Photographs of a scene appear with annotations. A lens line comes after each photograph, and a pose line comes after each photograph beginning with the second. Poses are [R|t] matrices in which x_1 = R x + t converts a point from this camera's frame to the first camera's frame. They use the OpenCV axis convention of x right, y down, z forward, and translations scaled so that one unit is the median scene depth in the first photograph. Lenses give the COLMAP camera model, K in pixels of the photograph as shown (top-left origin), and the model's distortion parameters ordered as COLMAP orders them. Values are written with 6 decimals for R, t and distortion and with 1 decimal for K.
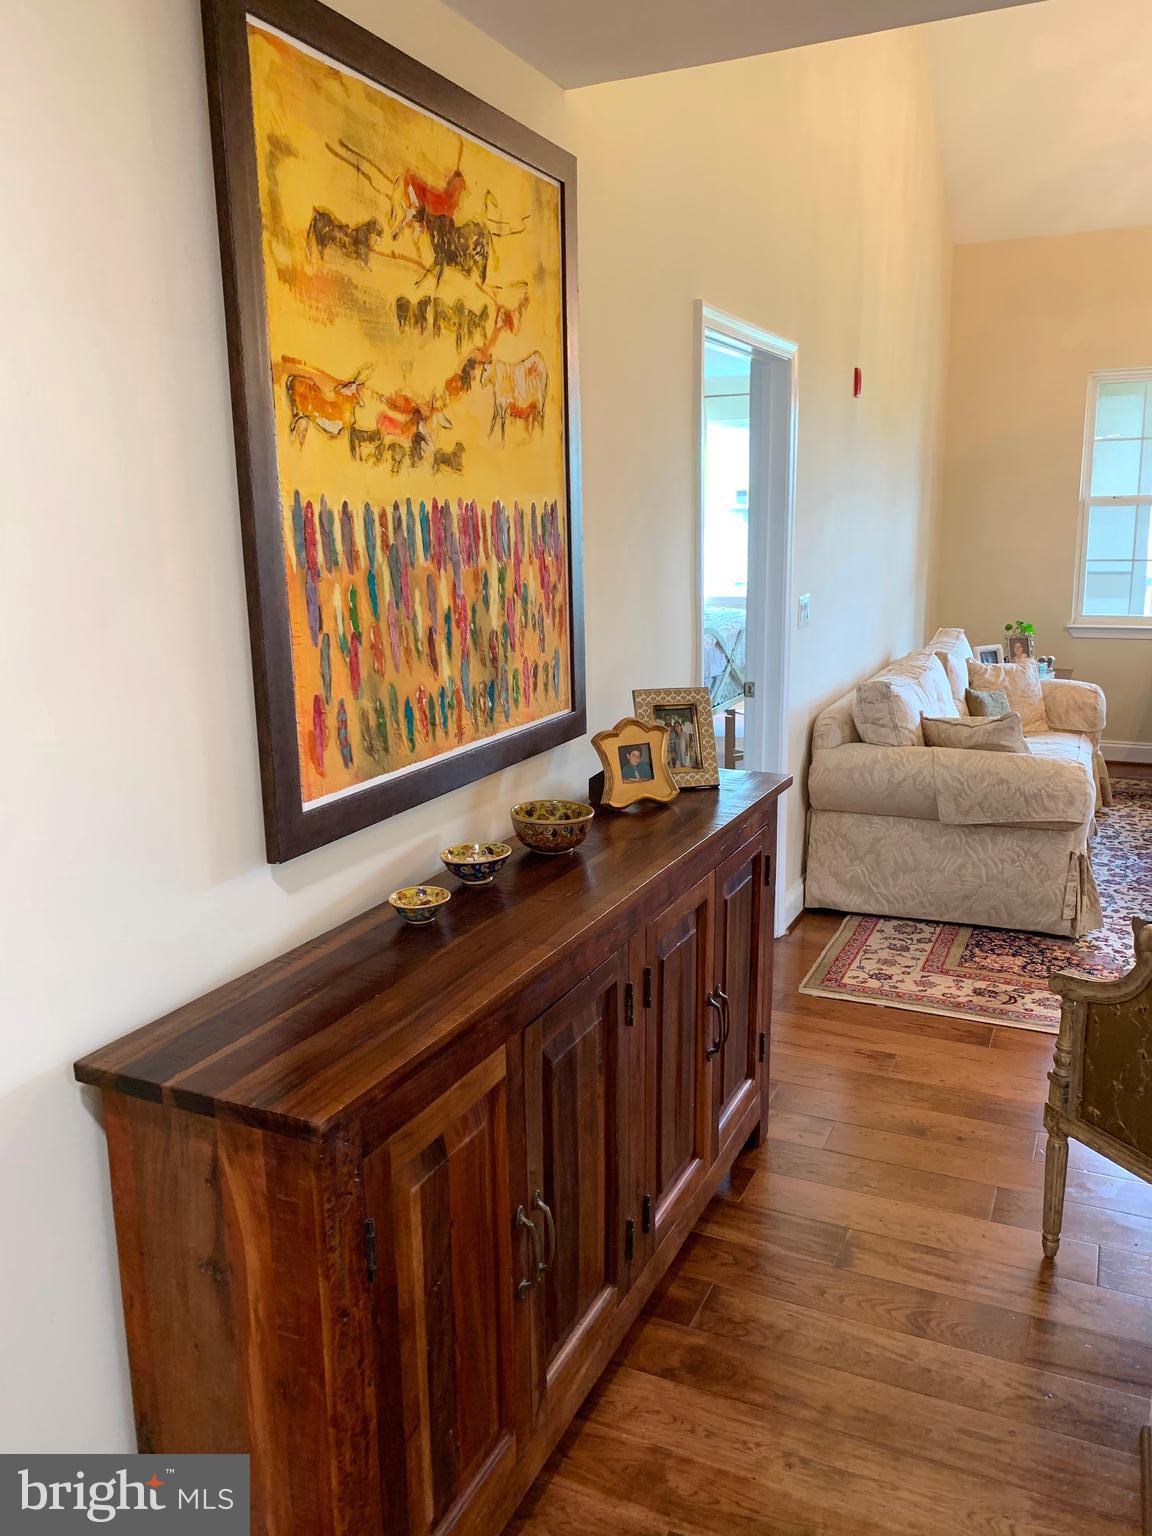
lens RADIAL K [[1179.5, 0, 572.8], [0, 1179.5, 766.0], [0, 0, 1]] dist [0.041282, -0.062075]
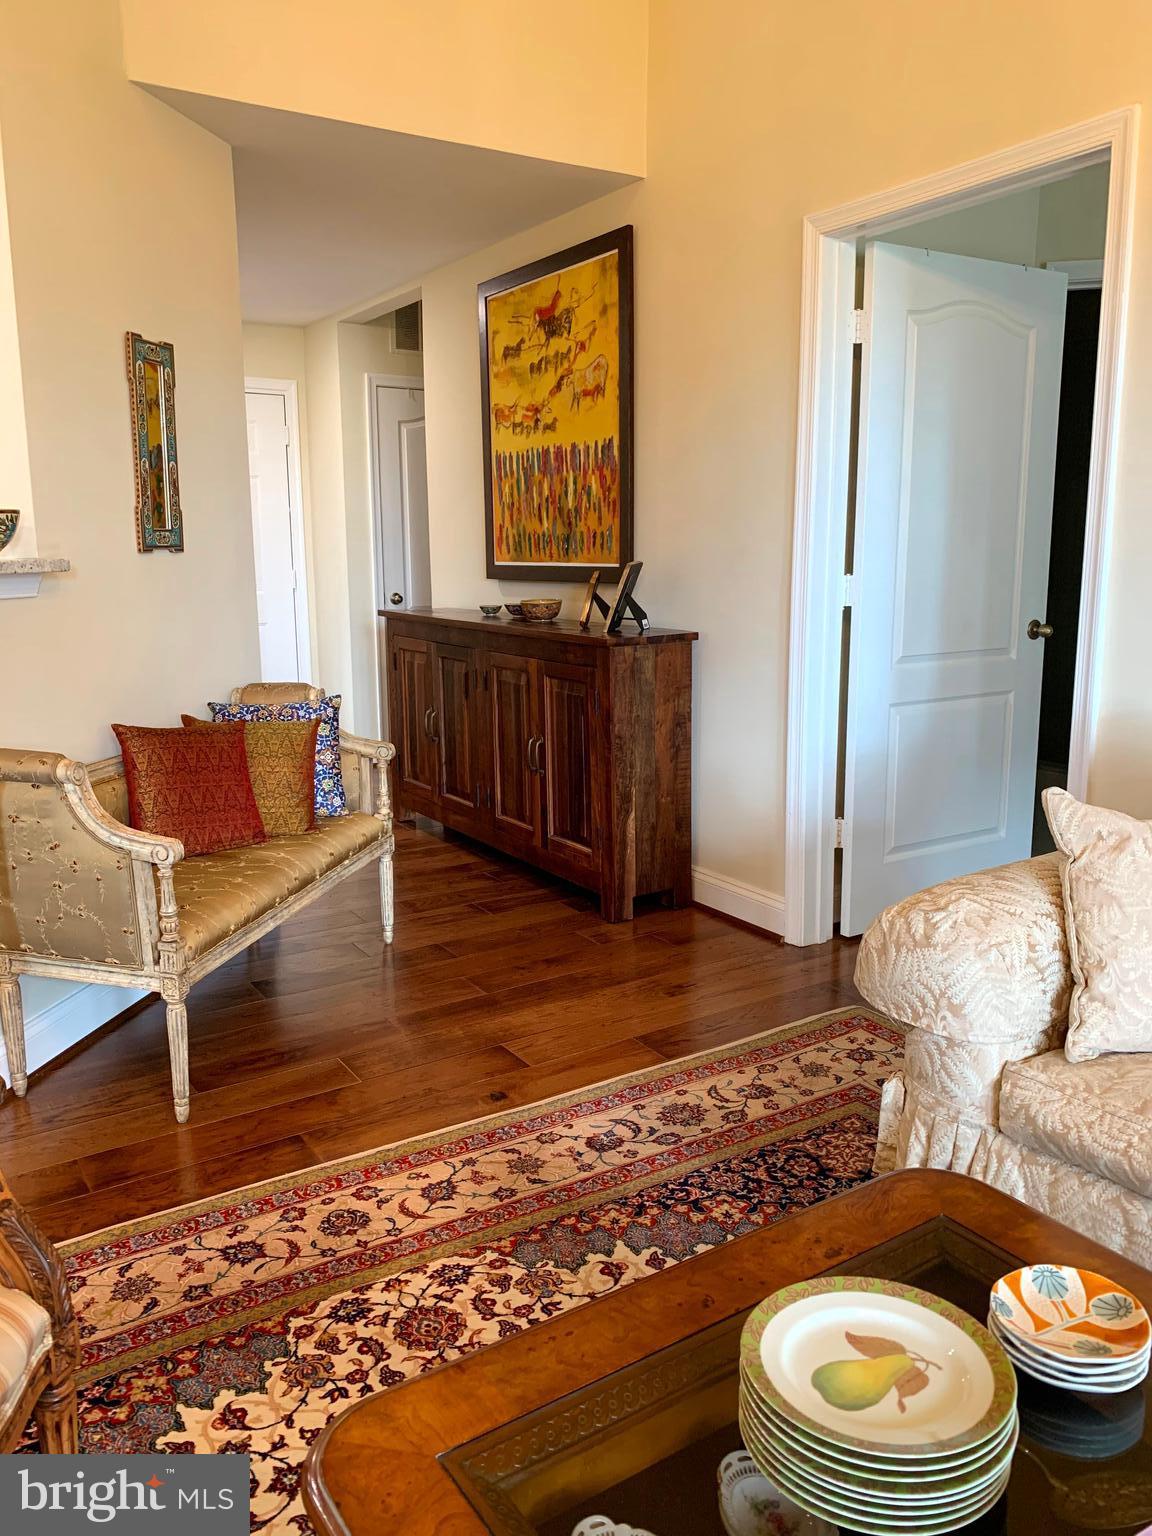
lens RADIAL K [[1184.5, 0, 574.6], [0, 1184.5, 760.7], [0, 0, 1]] dist [0.012078, -0.000380]
pose [[-0.534258, 0.184147, -0.825020, 1.752105], [-0.150739, 0.939587, 0.307332, -0.351246], [0.831773, 0.288557, -0.474224, 2.203663]]
